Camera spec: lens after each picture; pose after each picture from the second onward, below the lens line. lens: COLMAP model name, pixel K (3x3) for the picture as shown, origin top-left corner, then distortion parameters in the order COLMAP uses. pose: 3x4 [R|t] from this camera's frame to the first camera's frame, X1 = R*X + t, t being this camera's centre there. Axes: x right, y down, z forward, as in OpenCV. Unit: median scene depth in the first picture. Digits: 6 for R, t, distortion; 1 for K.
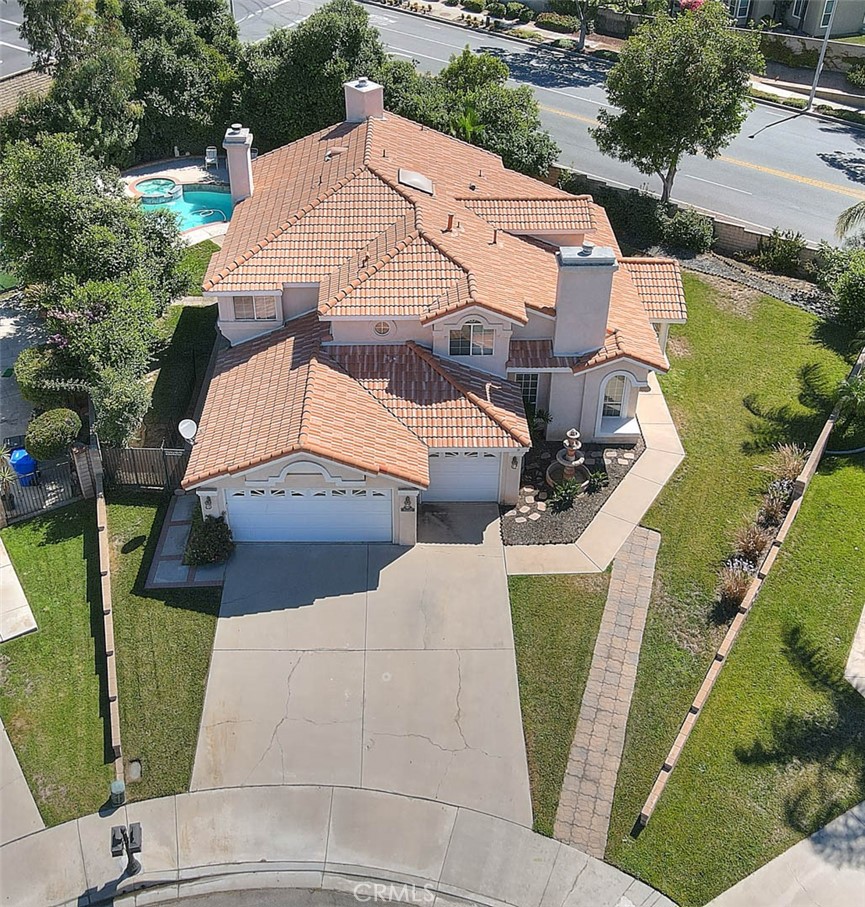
lens RADIAL K [[1024.4, 0, 392.2], [0, 1024.4, 434.7], [0, 0, 1]] dist [0.000152, 0.018309]
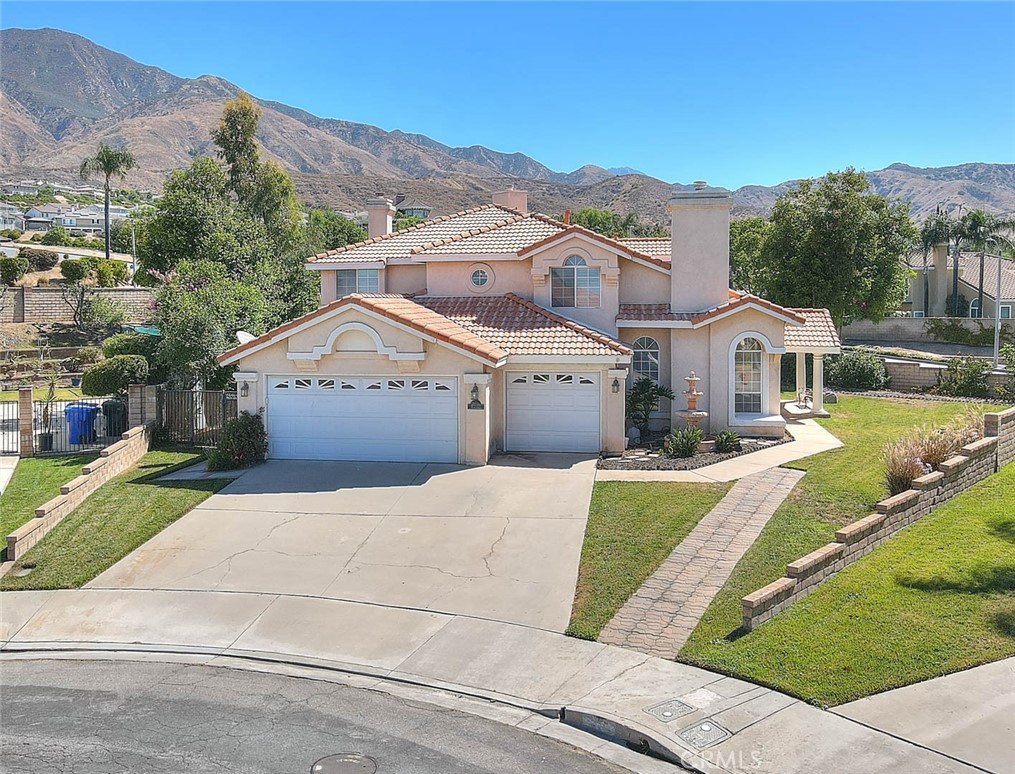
lens RADIAL K [[956.3, 0, 491.1], [0, 956.3, 384.0], [0, 0, 1]] dist [0.011084, 0.012537]
pose [[0.987572, 0.014356, -0.156508, 0.141964], [-0.094954, 0.848027, -0.521378, 0.440218], [0.125238, 0.529759, 0.838851, 0.340939]]
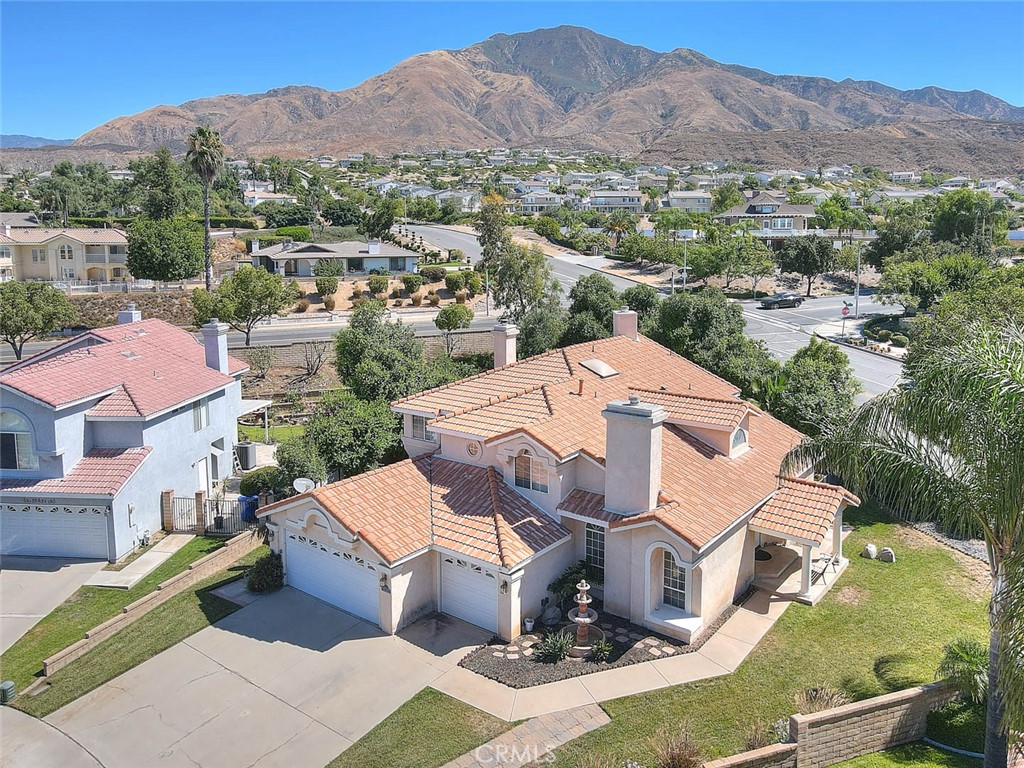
lens RADIAL K [[782.9, 0, 512.0], [0, 782.9, 384.0], [0, 0, 1]] dist [0.015052, -0.003610]
pose [[0.785746, 0.117224, -0.607340, 0.559293], [-0.365111, 0.880475, -0.302420, 0.079729], [0.499297, 0.459372, 0.734629, 0.368647]]
